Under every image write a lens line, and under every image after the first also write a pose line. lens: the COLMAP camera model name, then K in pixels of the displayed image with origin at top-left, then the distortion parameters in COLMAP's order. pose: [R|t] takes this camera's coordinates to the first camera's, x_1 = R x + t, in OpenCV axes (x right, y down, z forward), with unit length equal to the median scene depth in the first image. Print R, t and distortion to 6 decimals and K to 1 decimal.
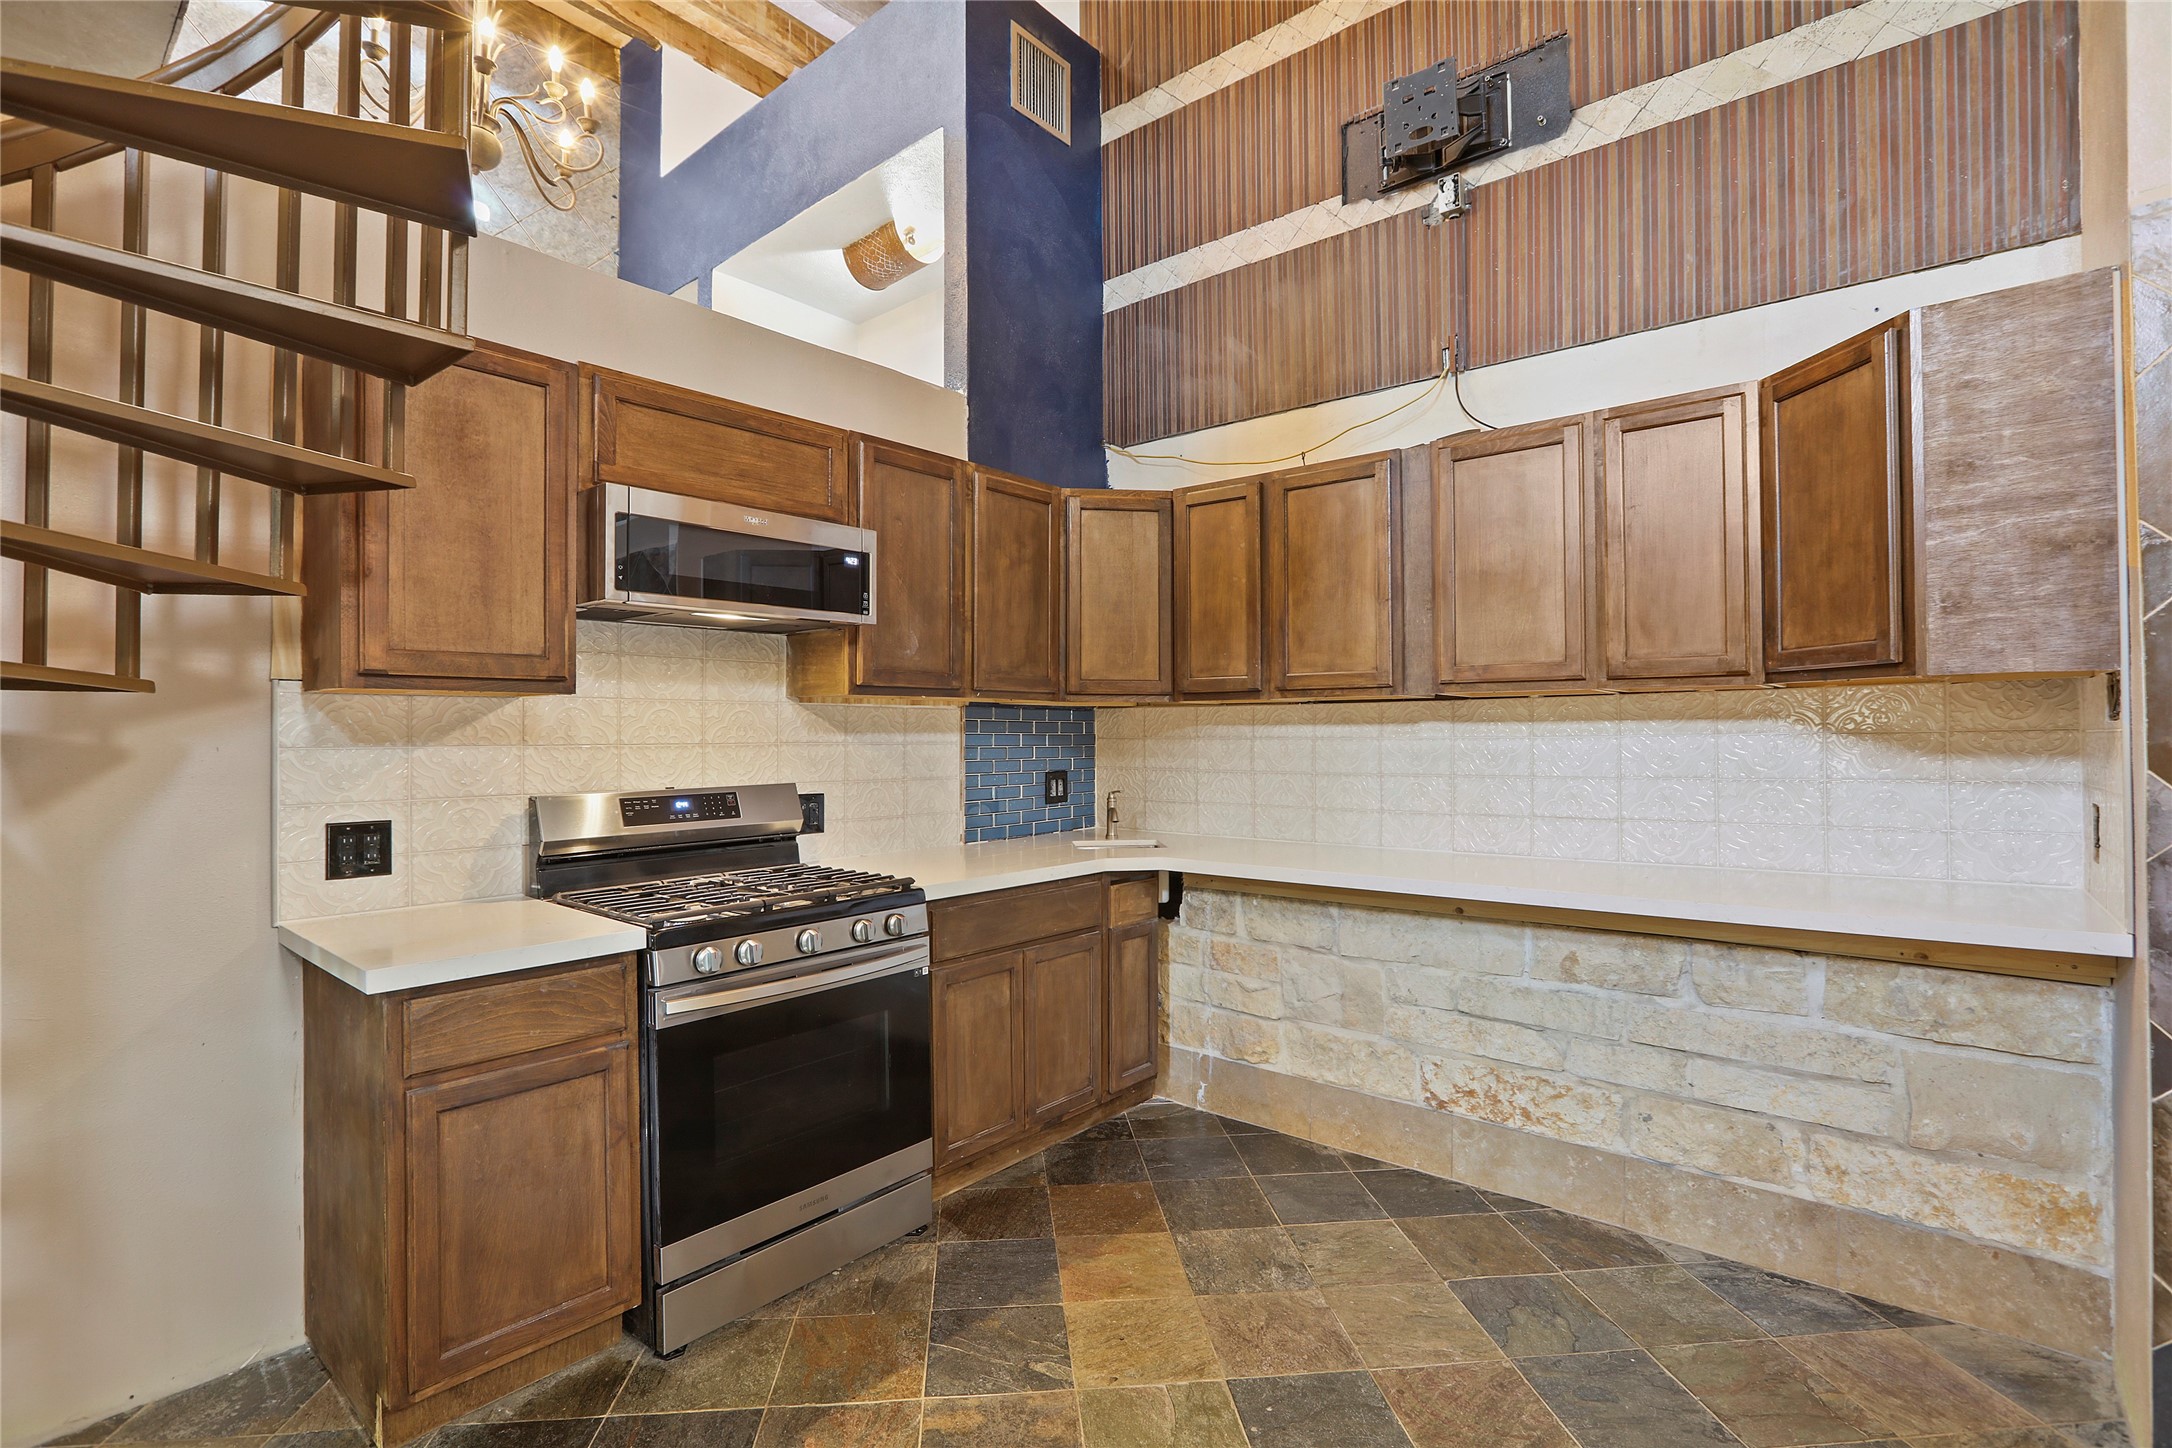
lens RADIAL K [[993.8, 0, 1071.0], [0, 993.8, 730.0], [0, 0, 1]] dist [-0.048135, 0.000286]
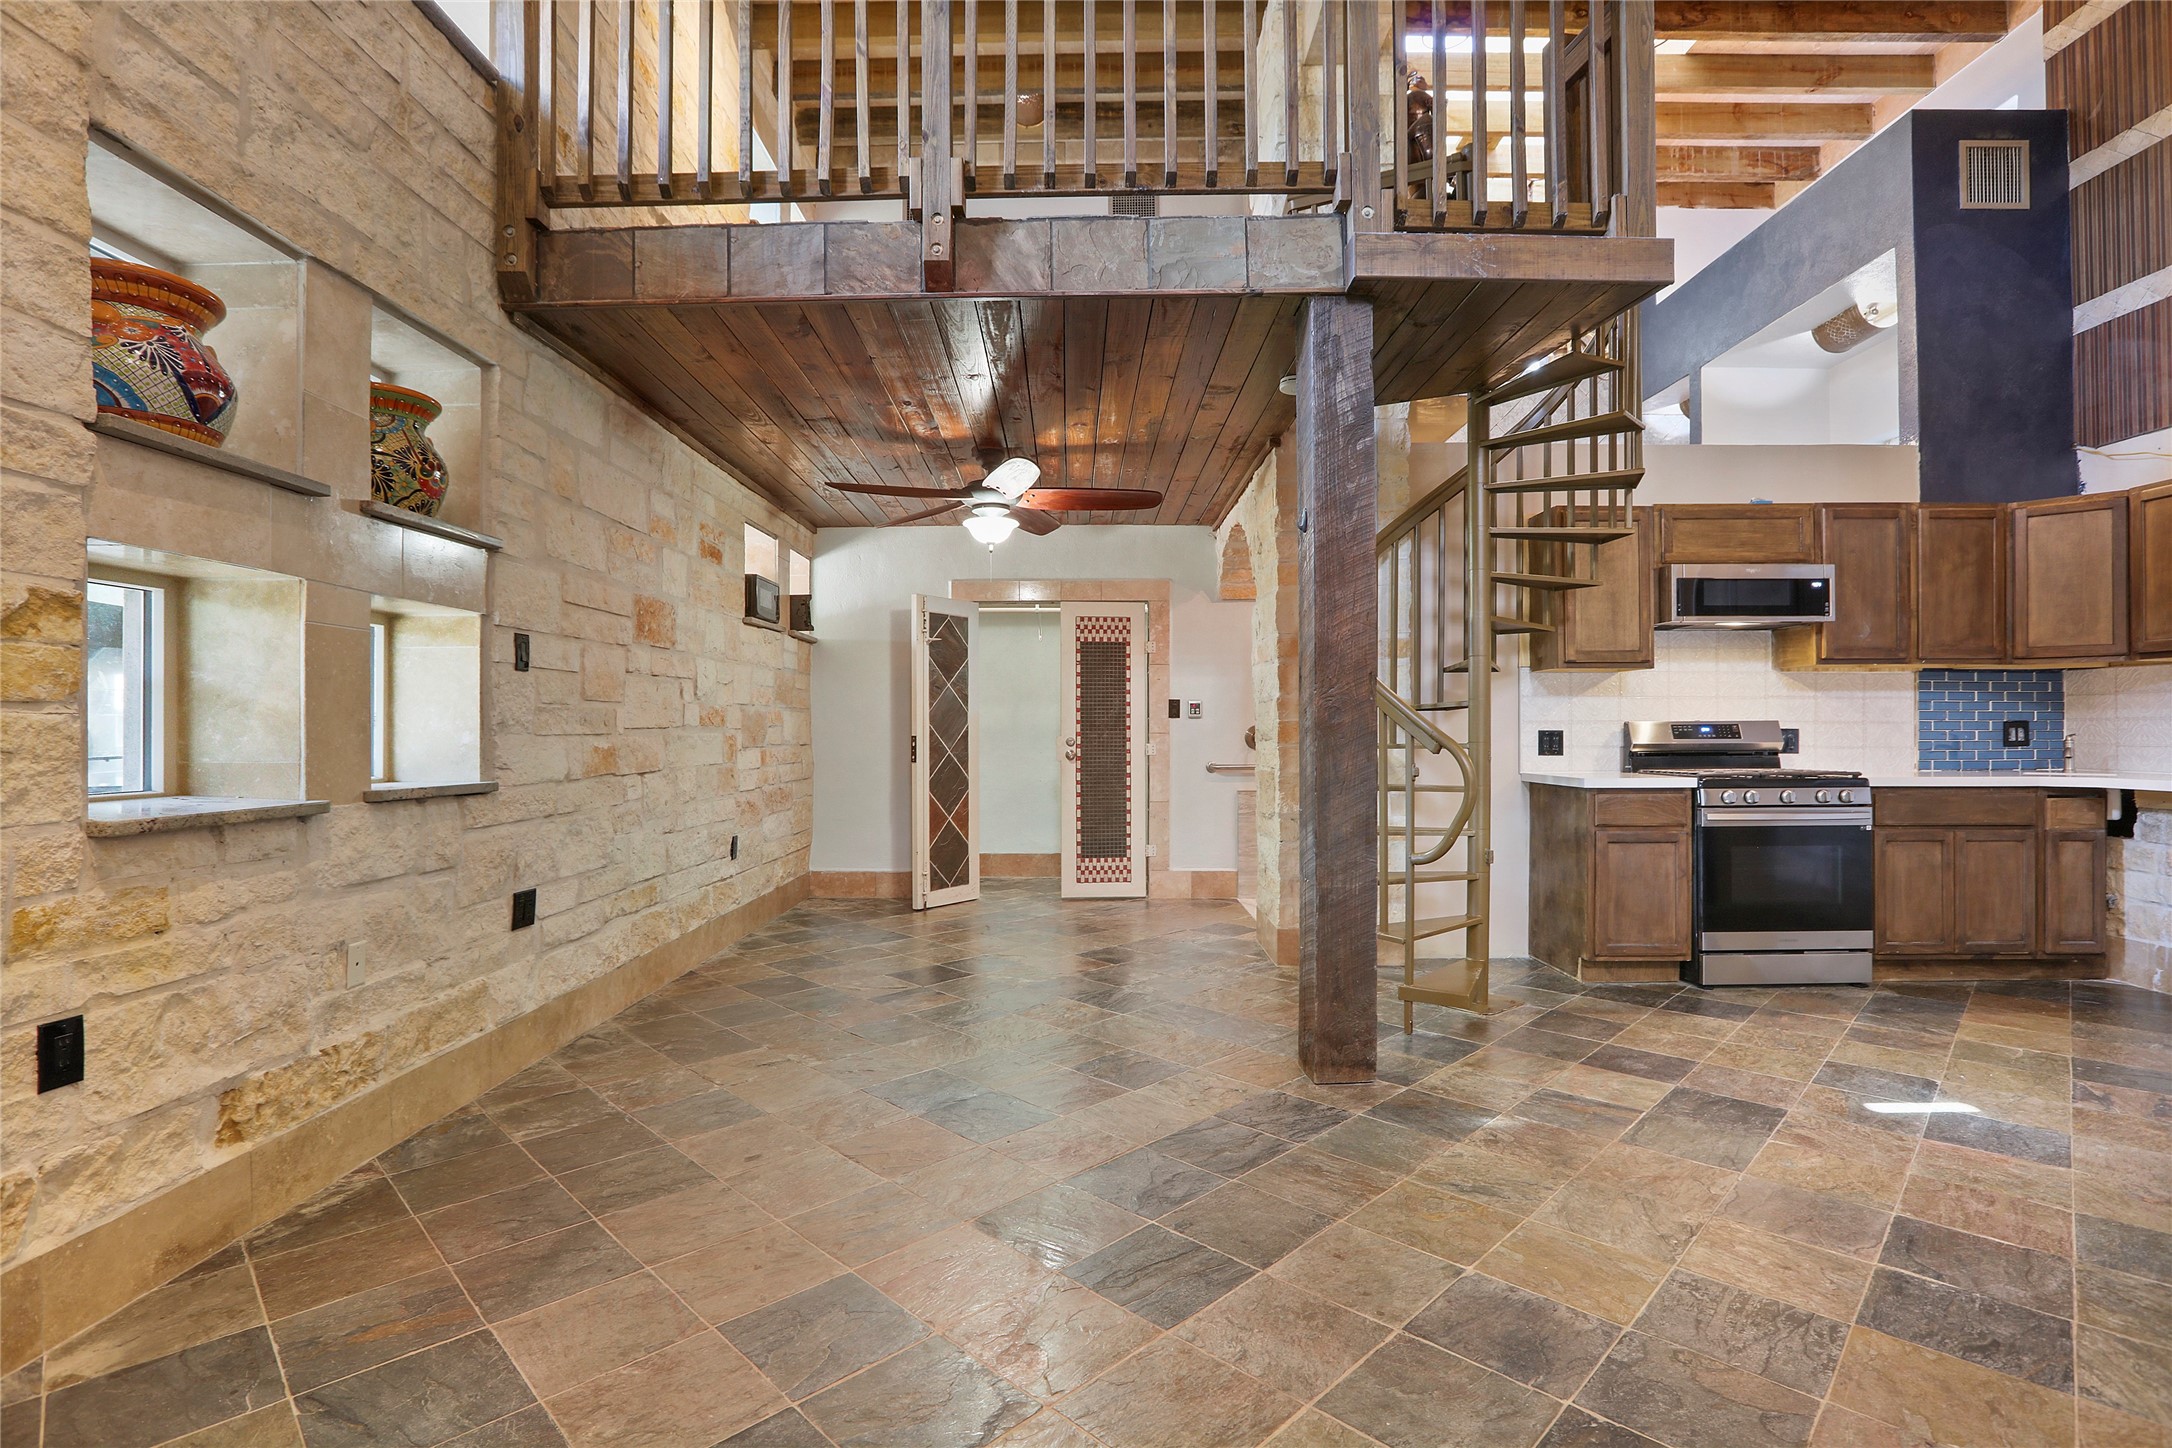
lens RADIAL K [[1015.2, 0, 1079.7], [0, 1015.2, 725.2], [0, 0, 1]] dist [-0.040986, 0.014114]
pose [[0.640520, -0.001791, -0.767939, 0.221932], [0.001758, 0.999998, -0.000866, 0.054116], [0.767940, -0.000795, 0.640522, -0.841699]]
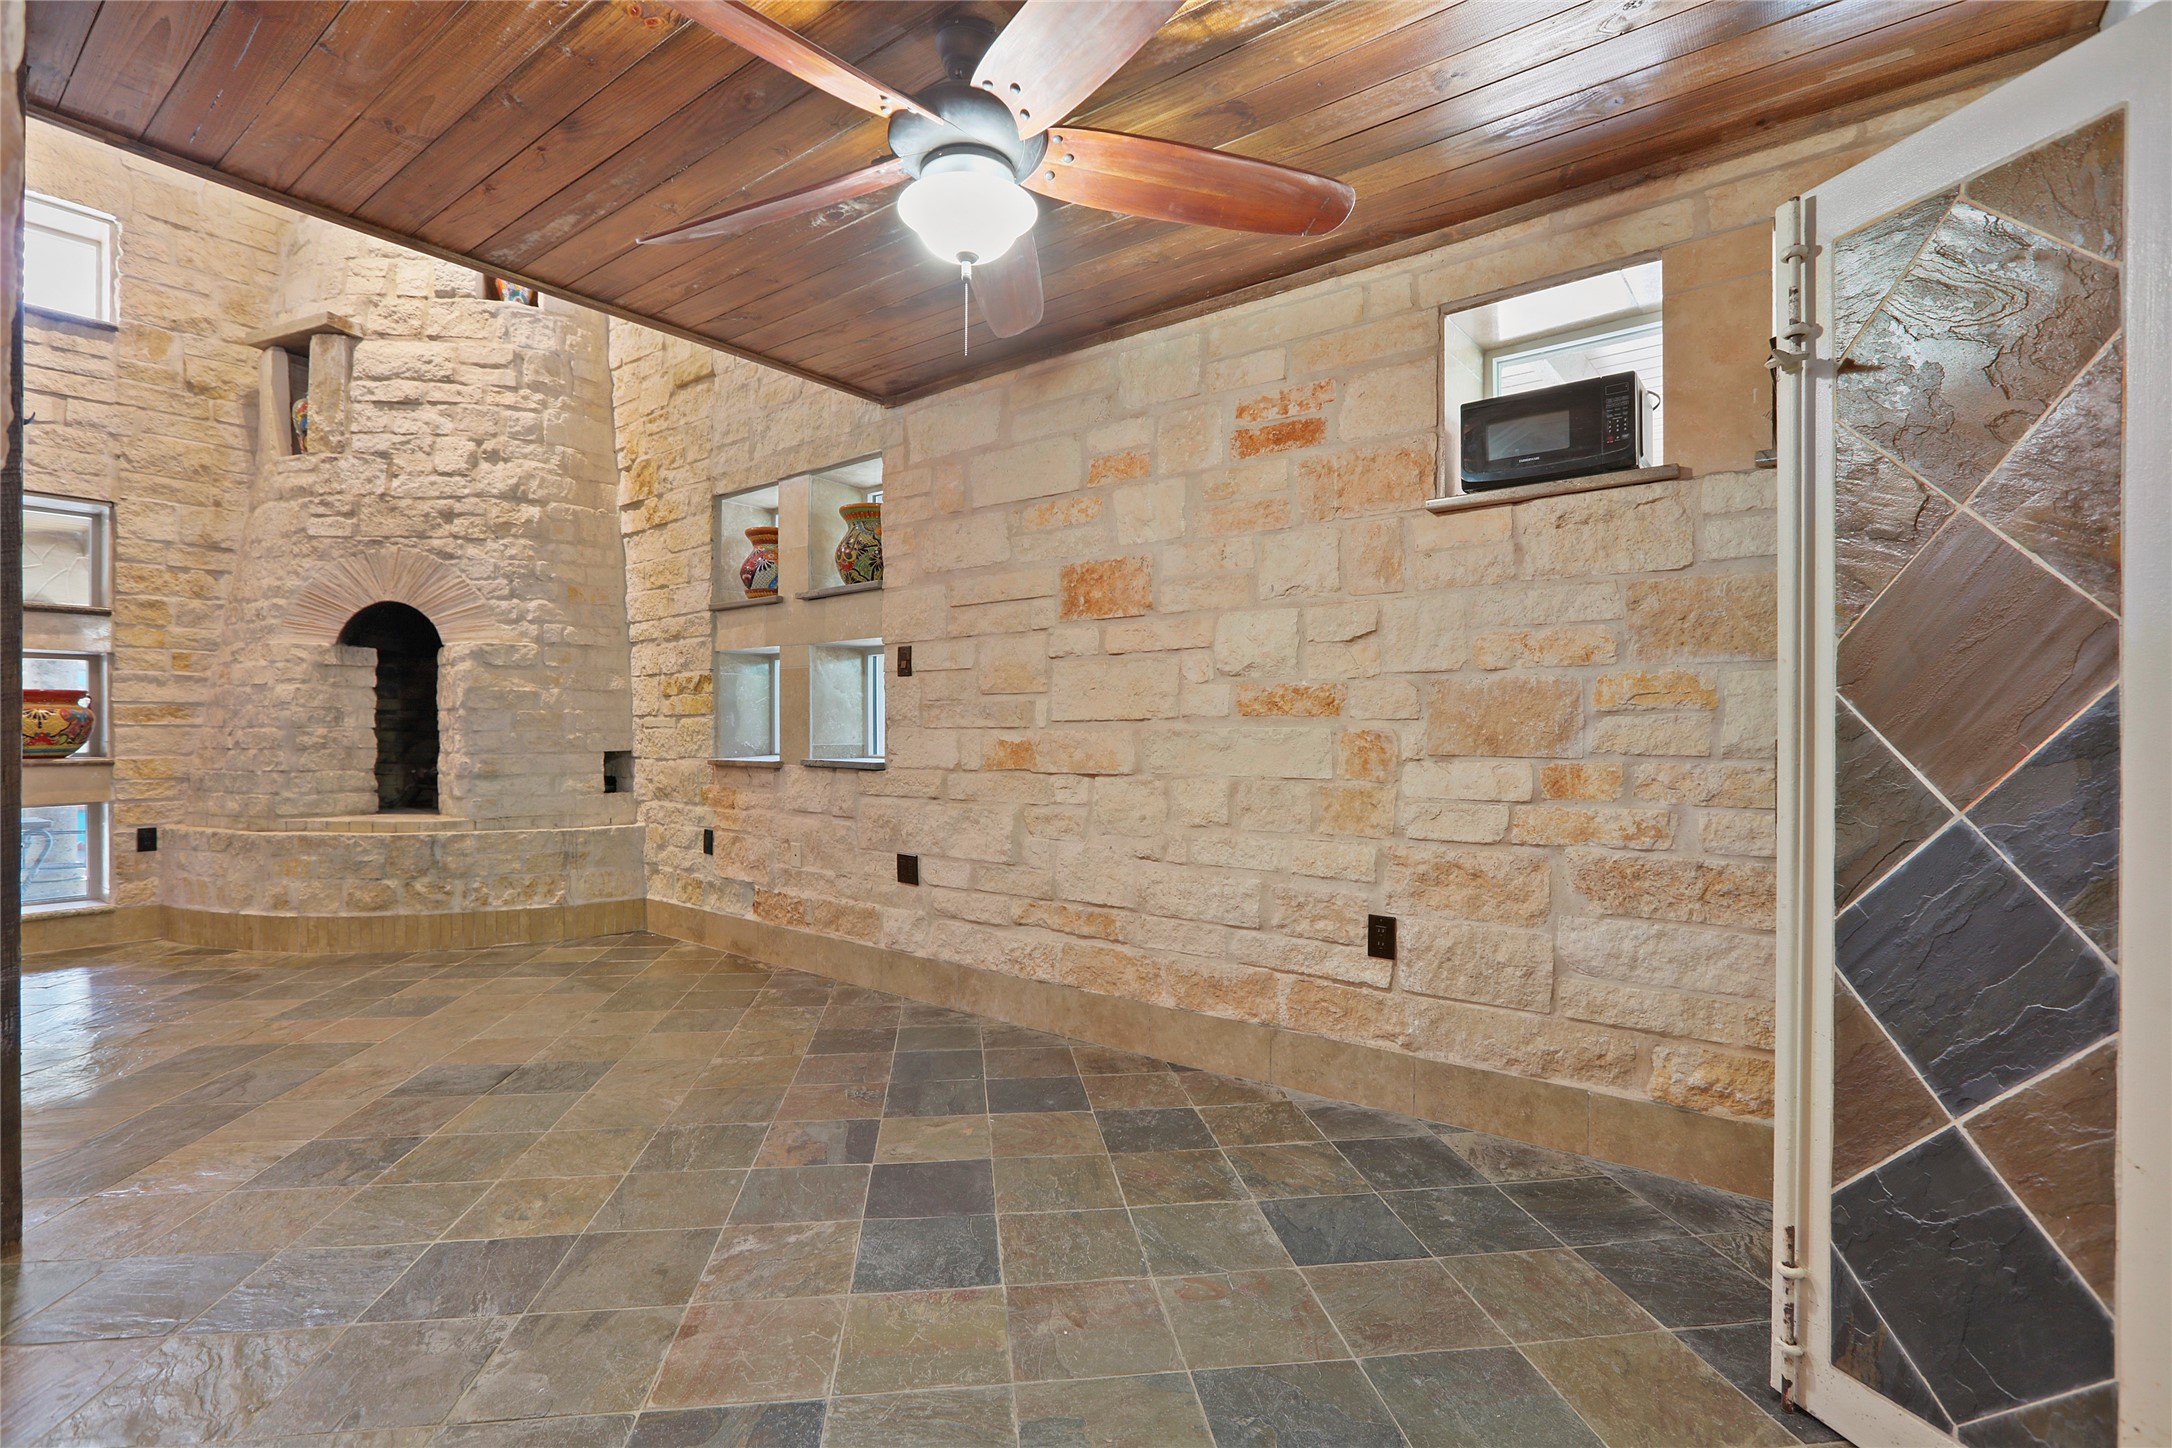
lens RADIAL K [[1021.0, 0, 1060.1], [0, 1021.0, 727.1], [0, 0, 1]] dist [-0.038299, 0.028550]
pose [[-0.999885, 0.002942, -0.014867, -1.056121], [0.002997, 0.999989, -0.003650, 0.066184], [0.014856, -0.003694, -0.999883, 0.616471]]
